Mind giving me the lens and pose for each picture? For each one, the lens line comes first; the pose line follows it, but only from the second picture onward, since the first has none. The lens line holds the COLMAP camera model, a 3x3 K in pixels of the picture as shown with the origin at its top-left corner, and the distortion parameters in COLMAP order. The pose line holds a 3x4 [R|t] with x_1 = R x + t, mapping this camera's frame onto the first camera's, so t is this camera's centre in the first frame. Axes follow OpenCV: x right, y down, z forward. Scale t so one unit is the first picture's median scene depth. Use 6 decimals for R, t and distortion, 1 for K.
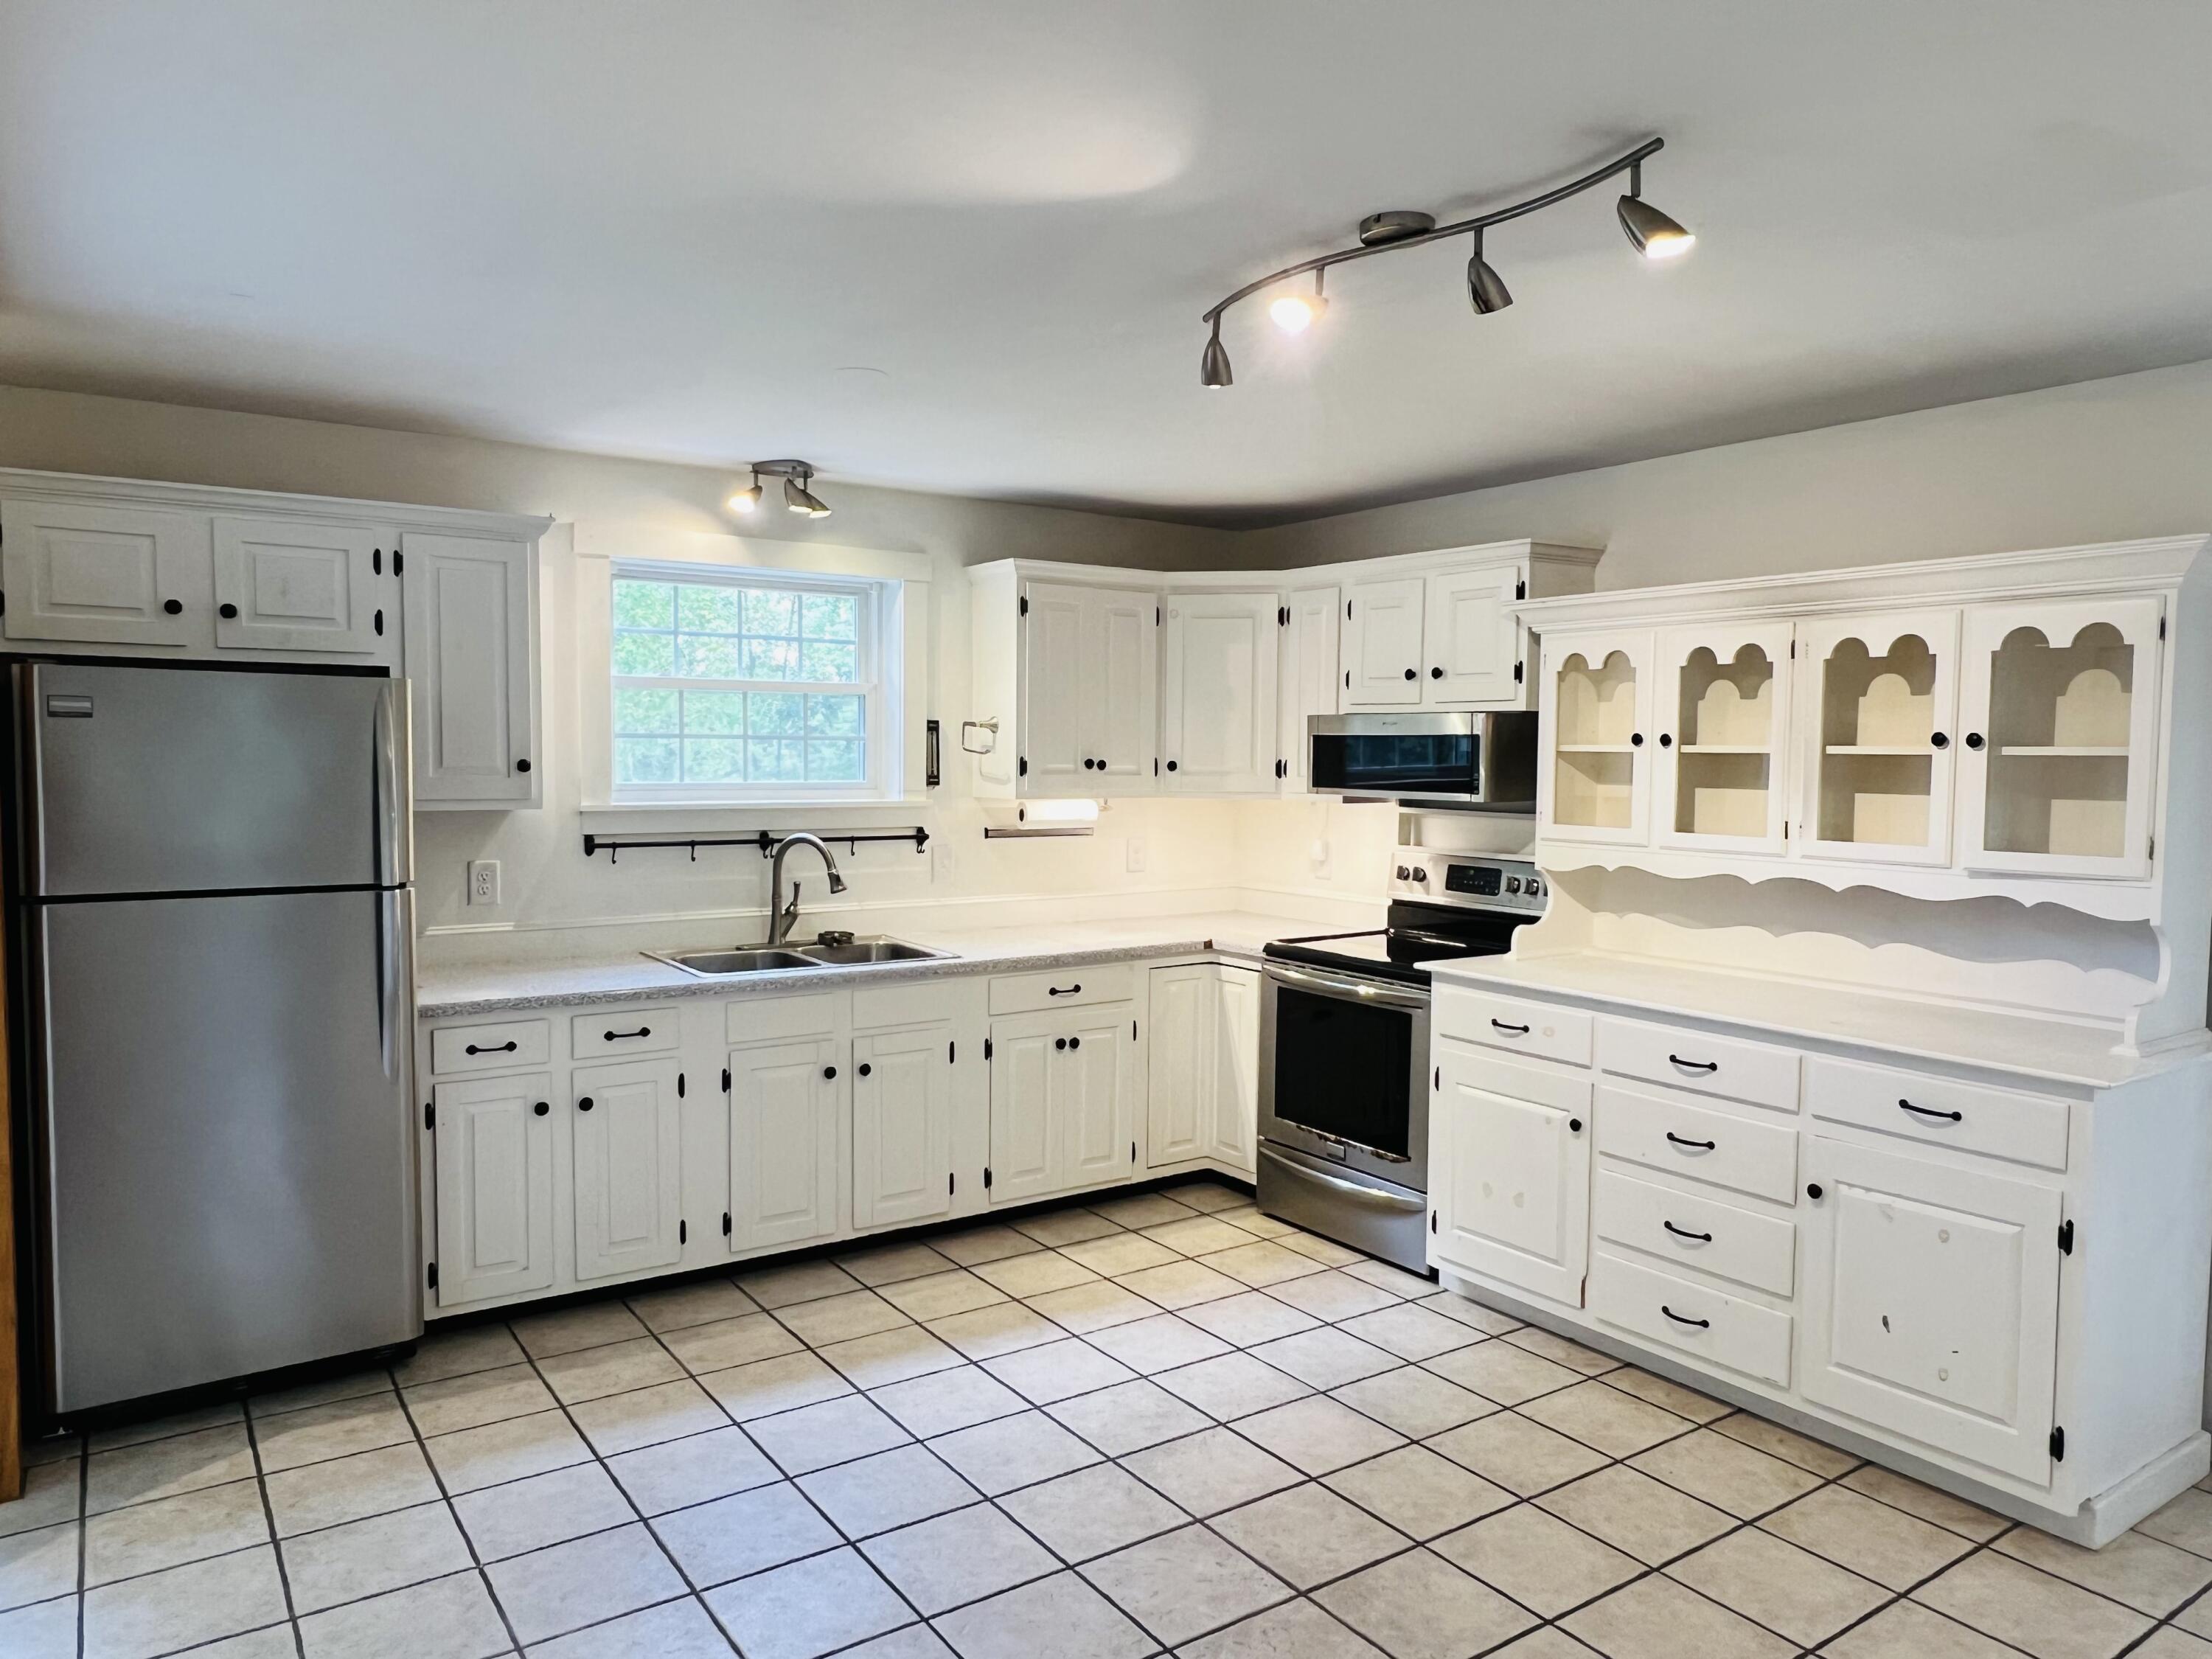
lens RADIAL K [[1480.7, 0, 1104.0], [0, 1480.7, 835.5], [0, 0, 1]] dist [0.002803, 0.000587]
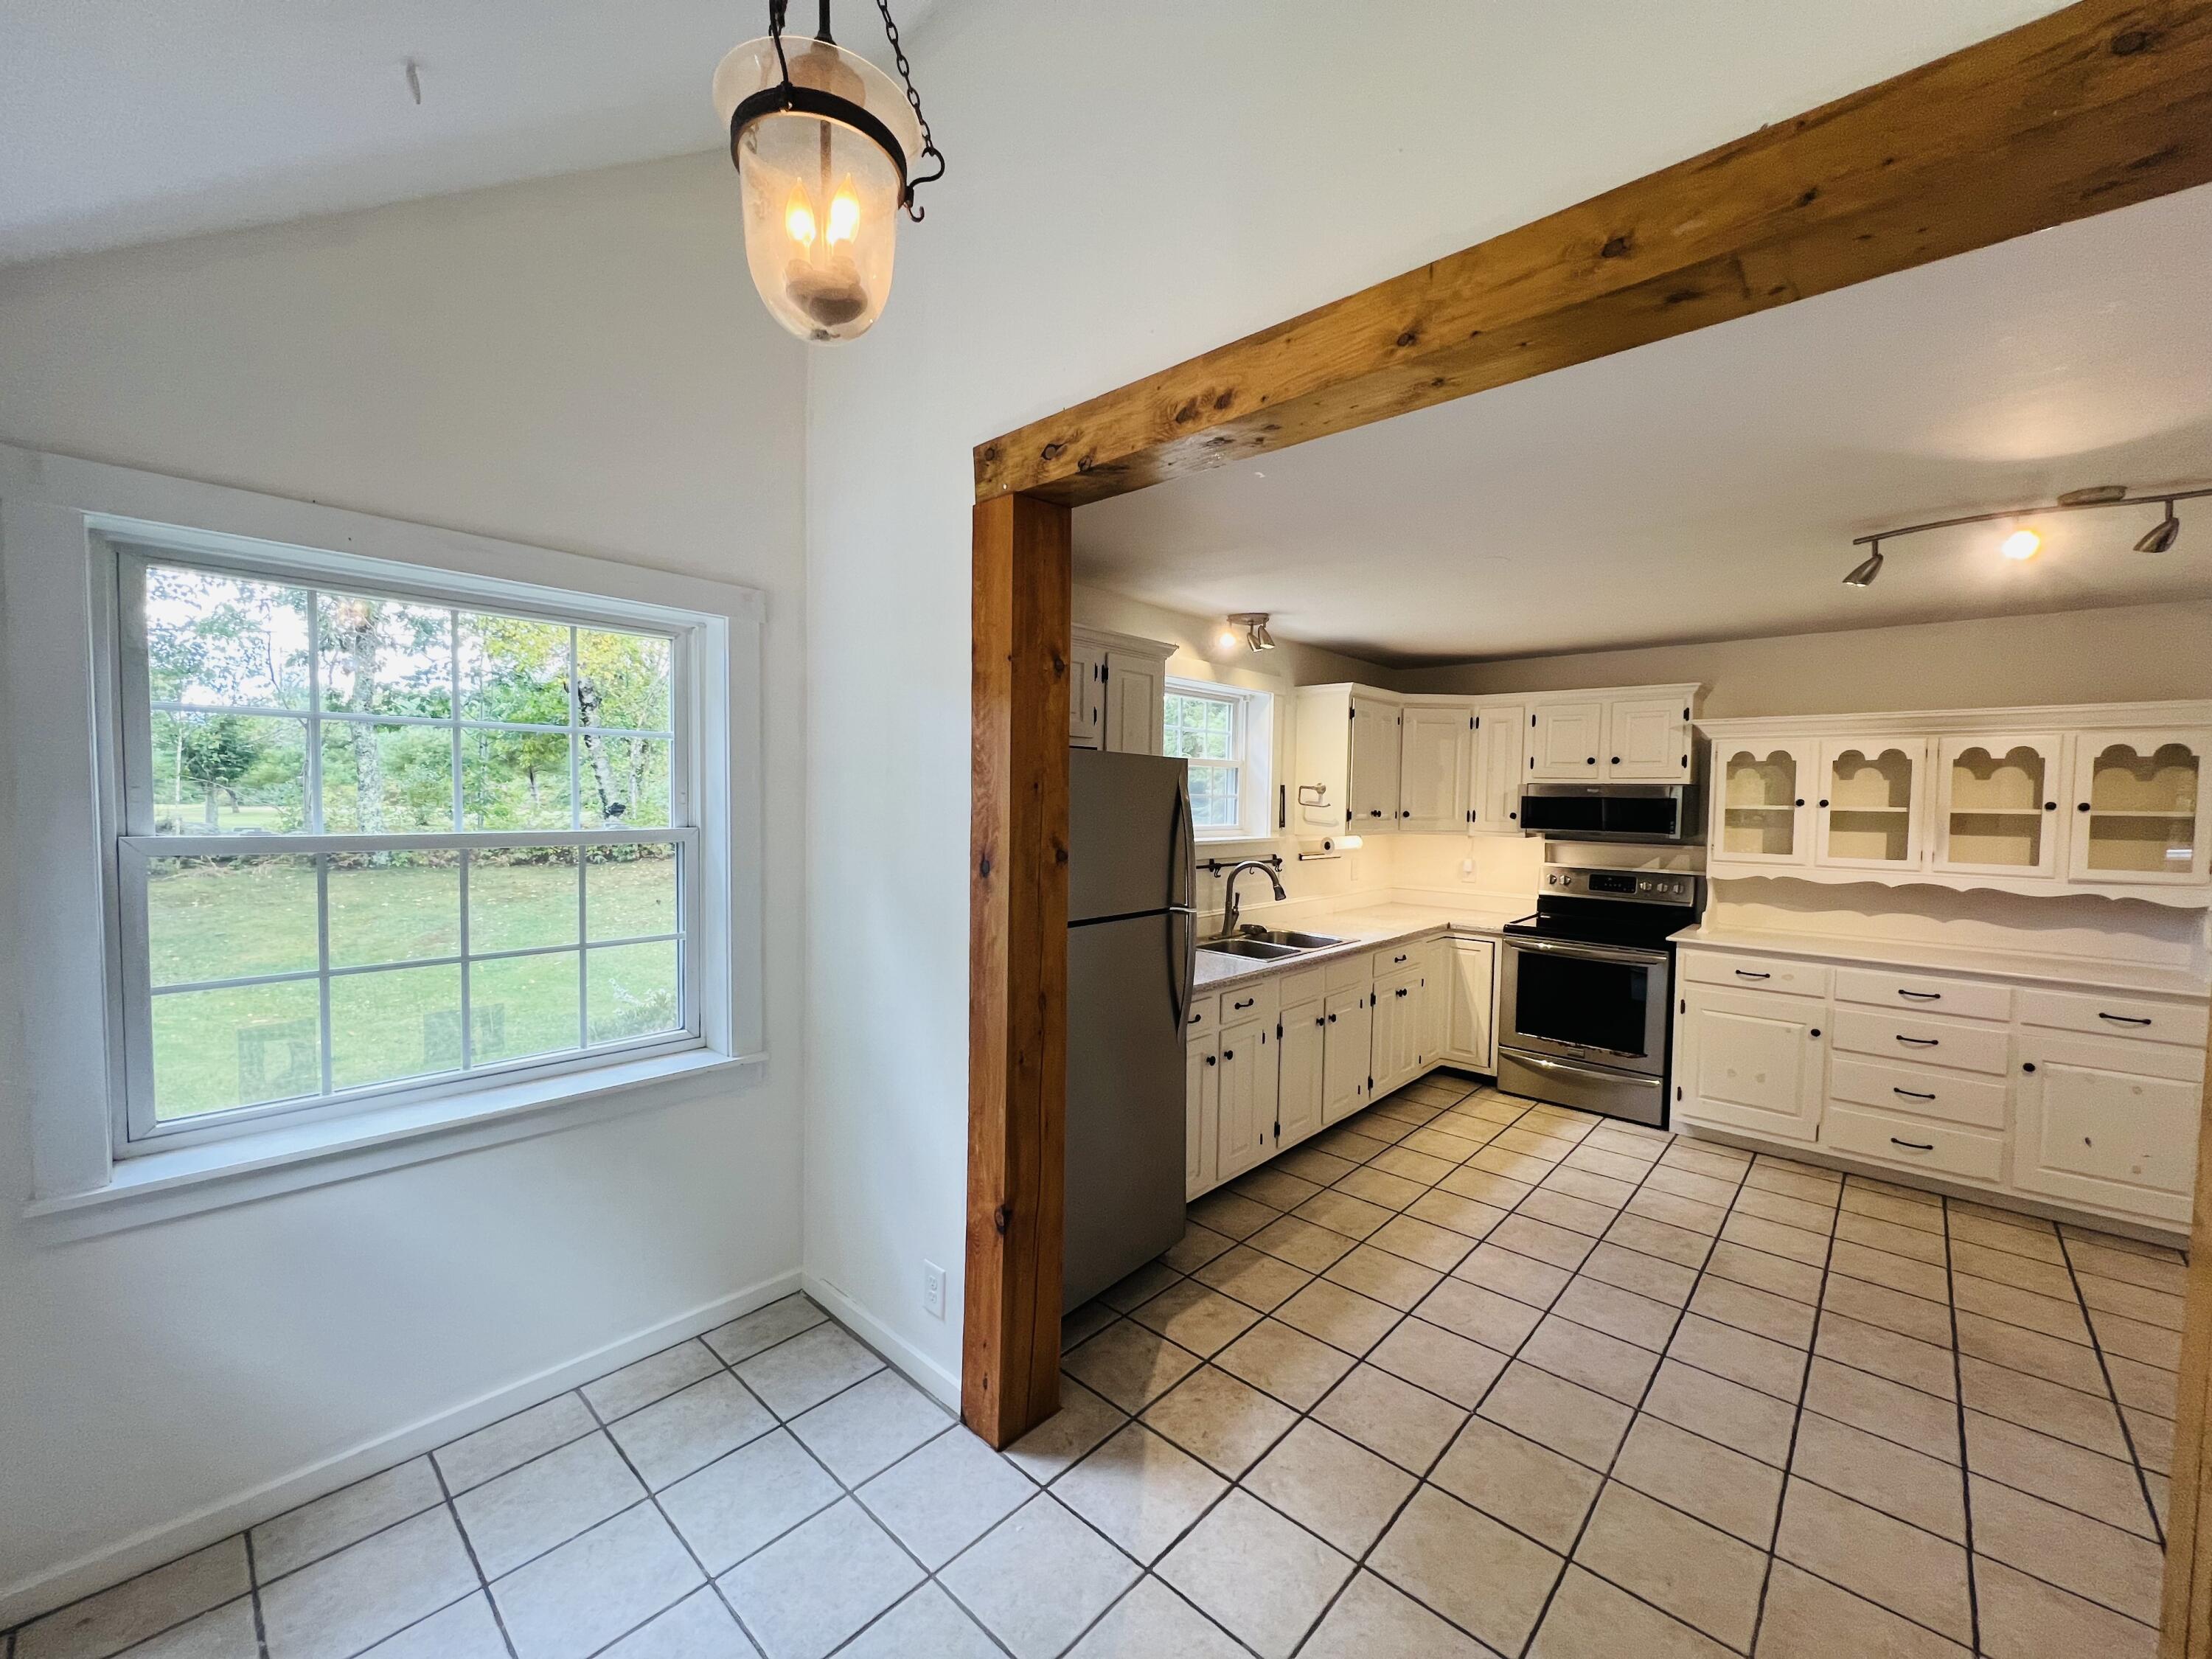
lens RADIAL K [[882.8, 0, 1109.0], [0, 882.8, 827.2], [0, 0, 1]] dist [0.000972, 0.000502]
pose [[0.973333, -0.002778, 0.229378, -0.619931], [0.007161, 0.999807, -0.018280, -0.022702], [-0.229283, 0.019435, 0.973166, 0.181903]]
